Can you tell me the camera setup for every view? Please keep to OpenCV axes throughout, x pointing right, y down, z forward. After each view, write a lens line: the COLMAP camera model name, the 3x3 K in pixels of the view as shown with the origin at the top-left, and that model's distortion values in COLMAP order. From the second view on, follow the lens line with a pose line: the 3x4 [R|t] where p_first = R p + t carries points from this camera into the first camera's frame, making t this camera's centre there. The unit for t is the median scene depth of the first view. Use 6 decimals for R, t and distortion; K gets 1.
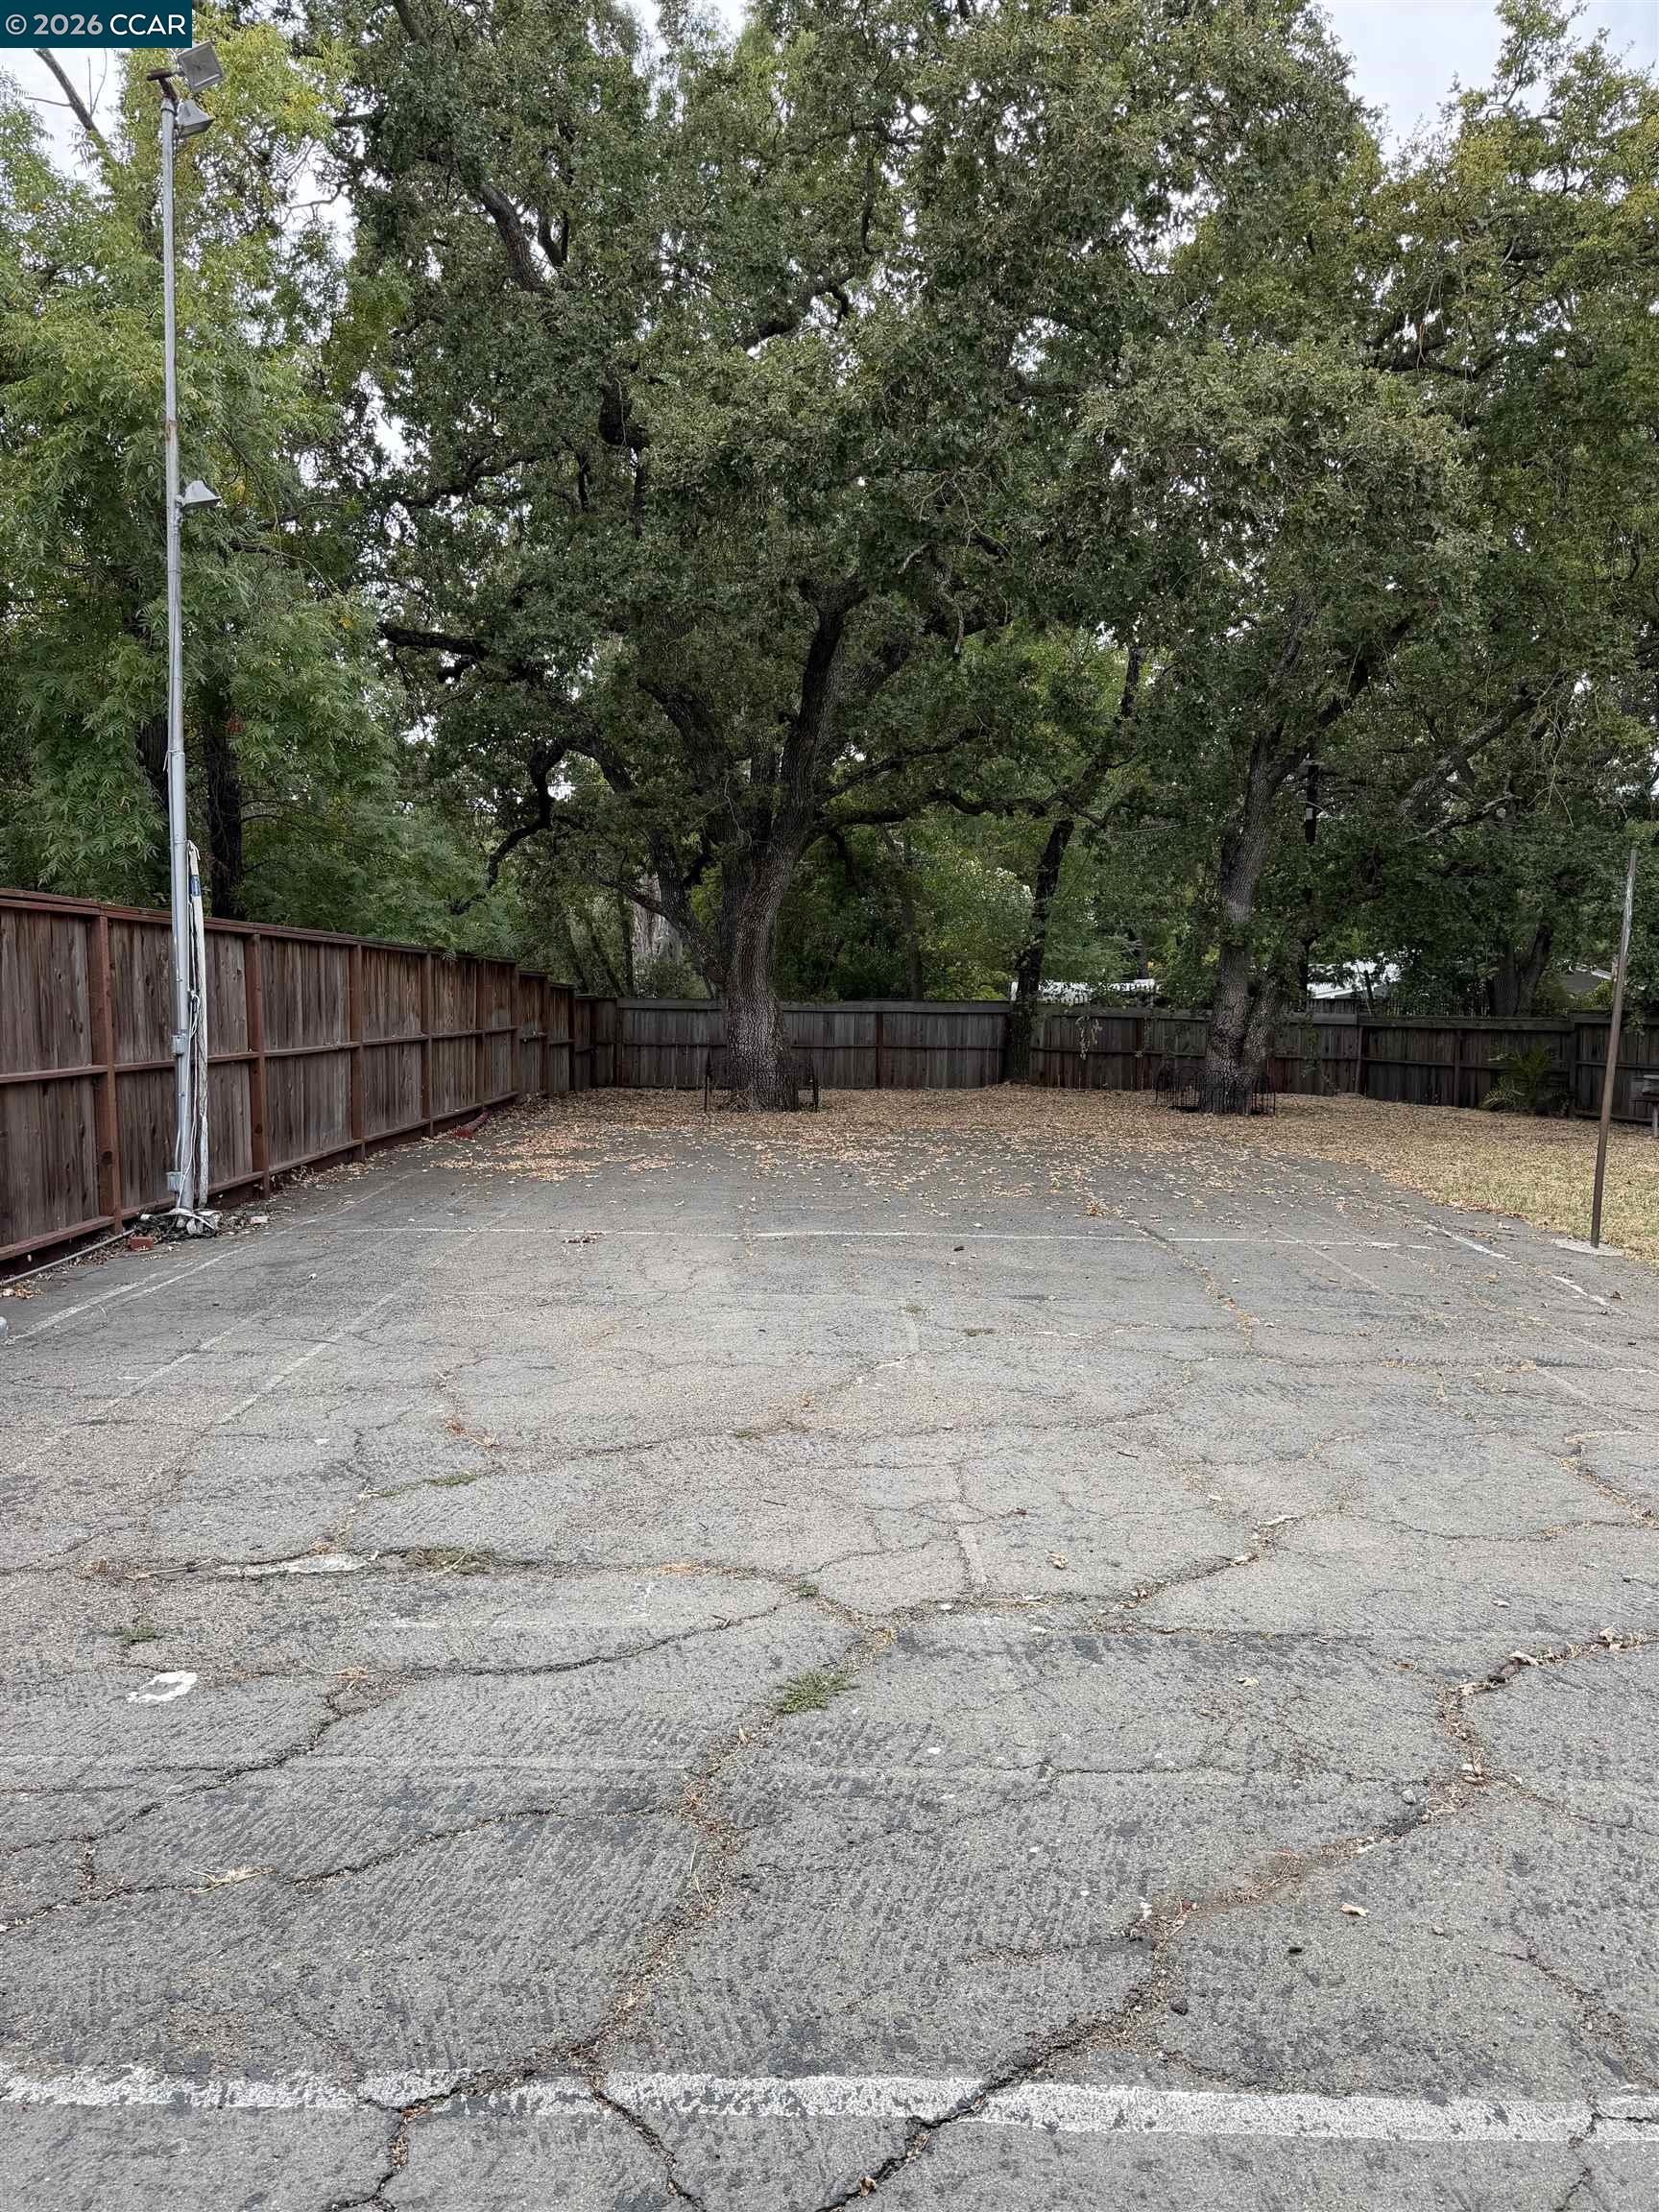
lens RADIAL K [[1528.8, 0, 820.6], [0, 1528.8, 1132.5], [0, 0, 1]] dist [0.008178, -0.032882]
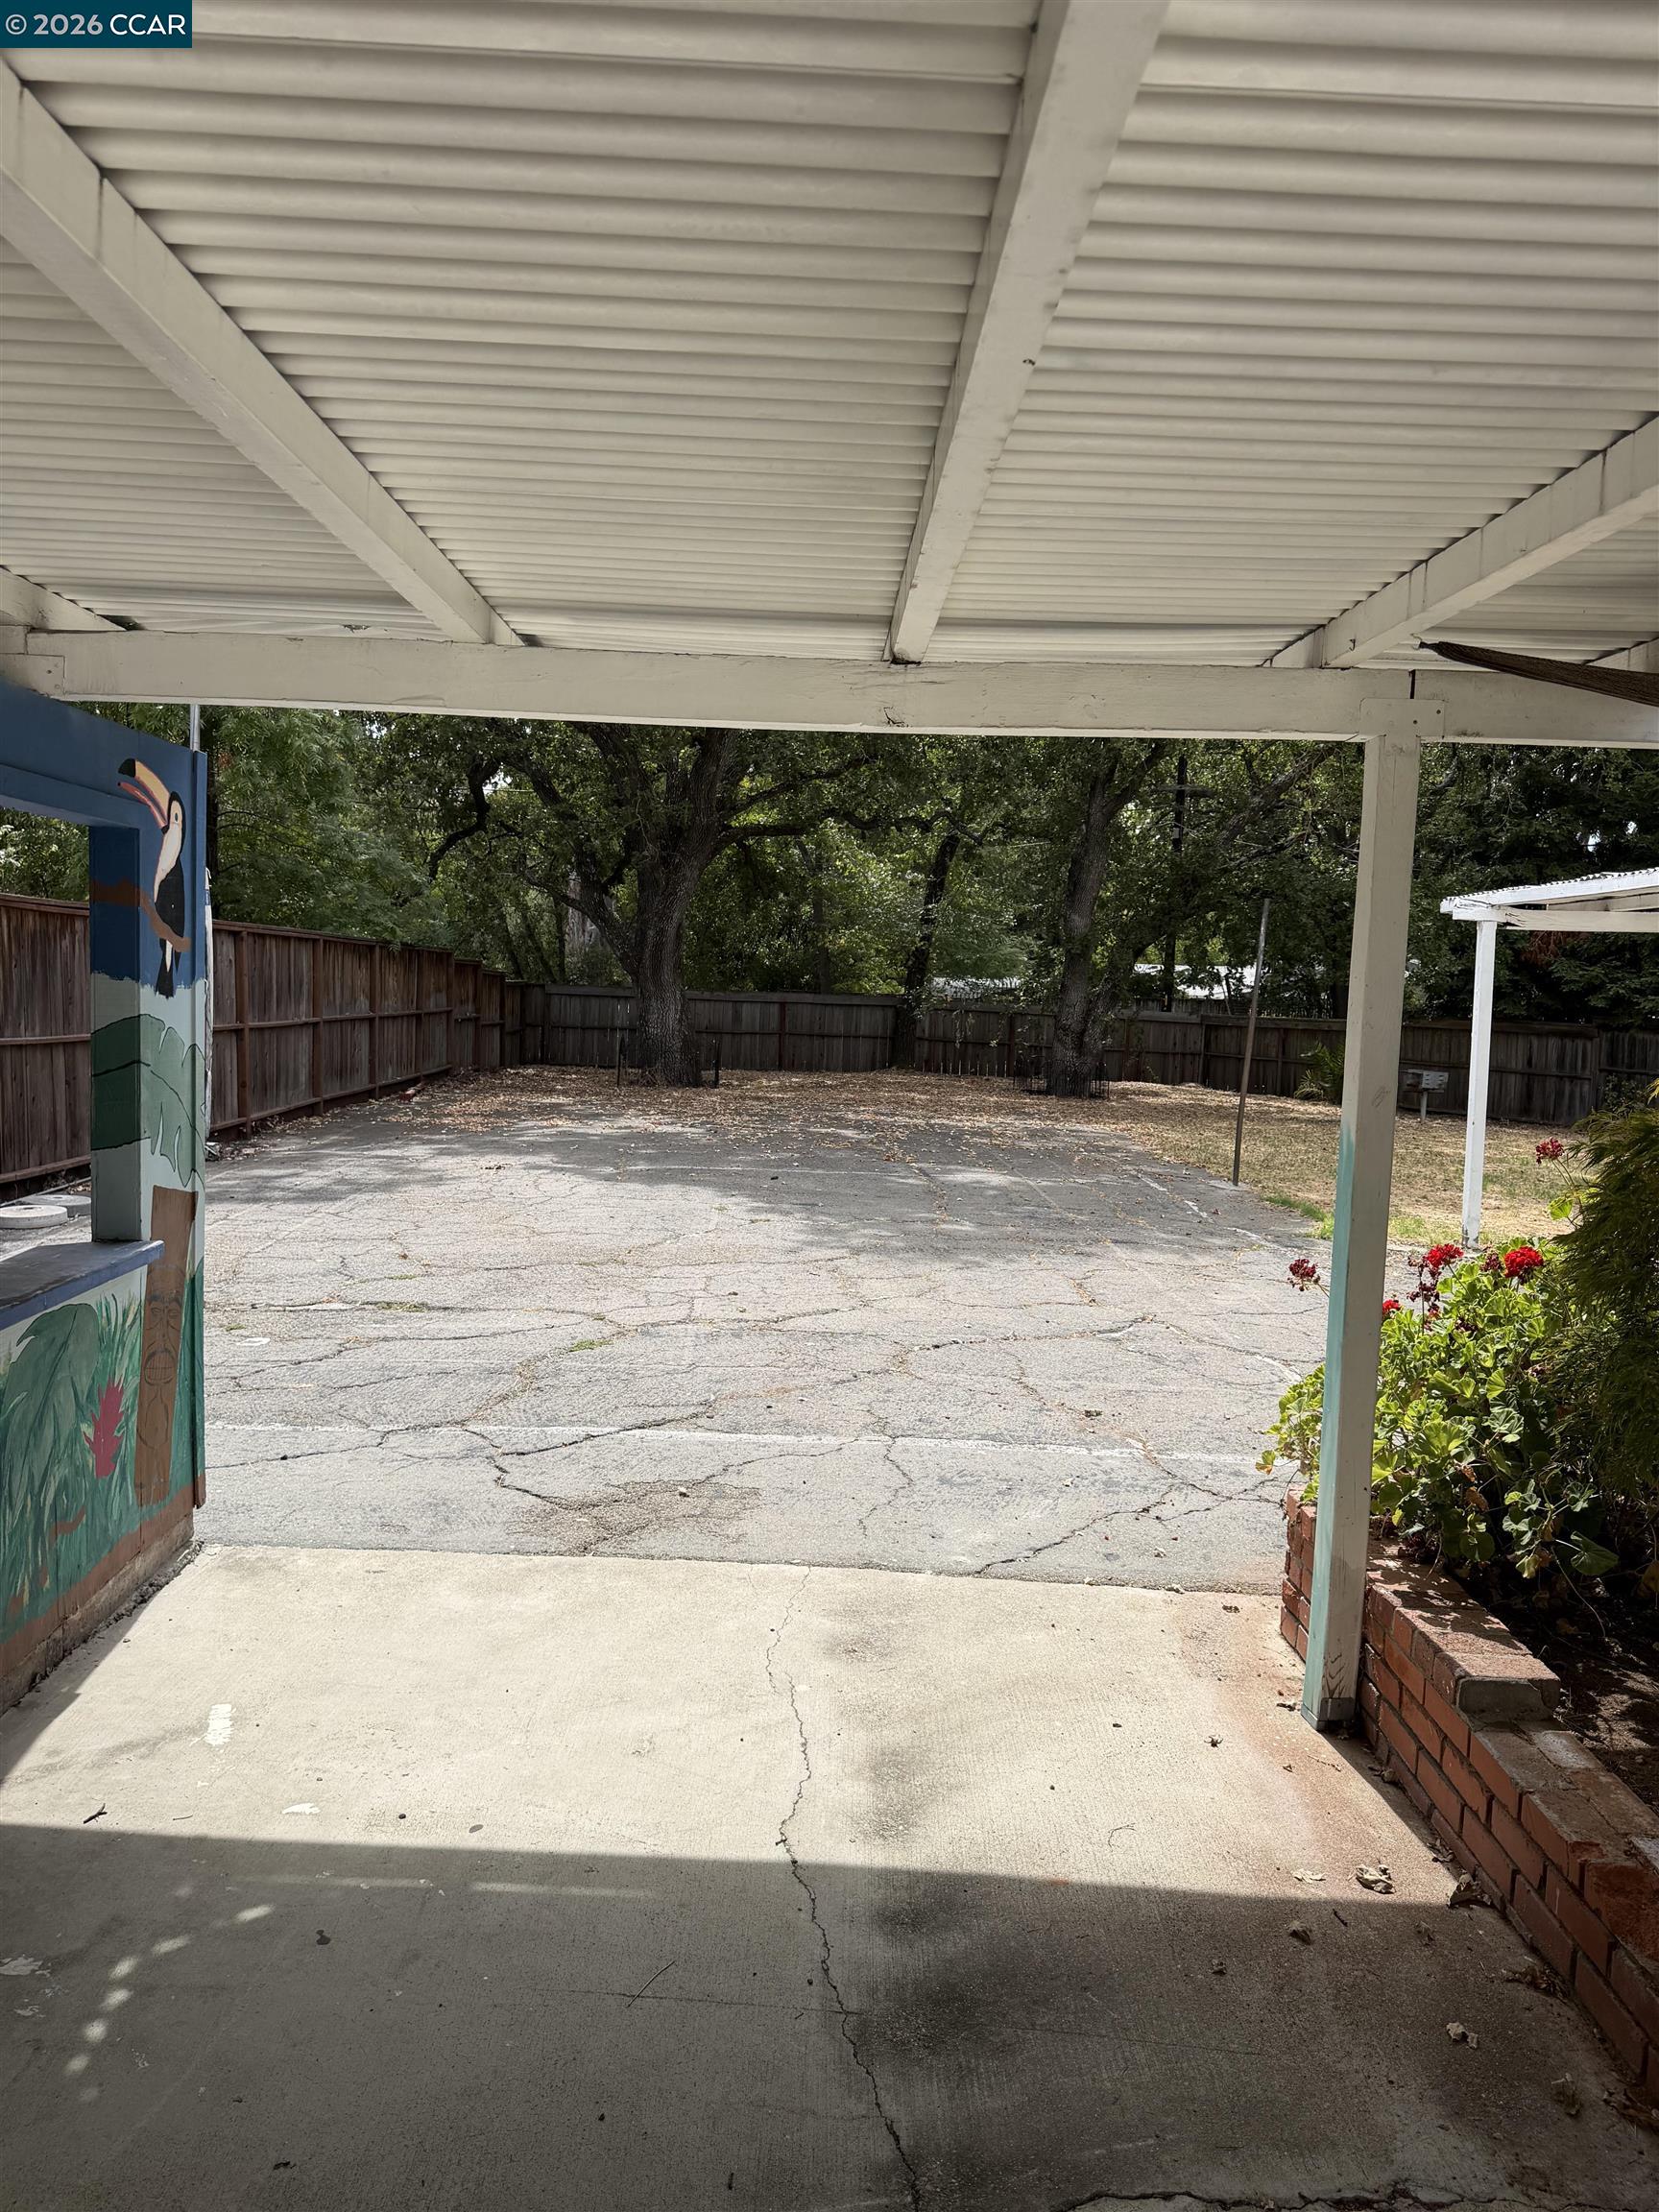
lens RADIAL K [[1528.8, 0, 848.3], [0, 1528.8, 1098.4], [0, 0, 1]] dist [0.008178, -0.032882]
pose [[0.998244, 0.017764, 0.056506, 0.041634], [-0.016902, 0.999734, -0.015696, 0.013677], [-0.056770, 0.014713, 0.998279, -0.195561]]
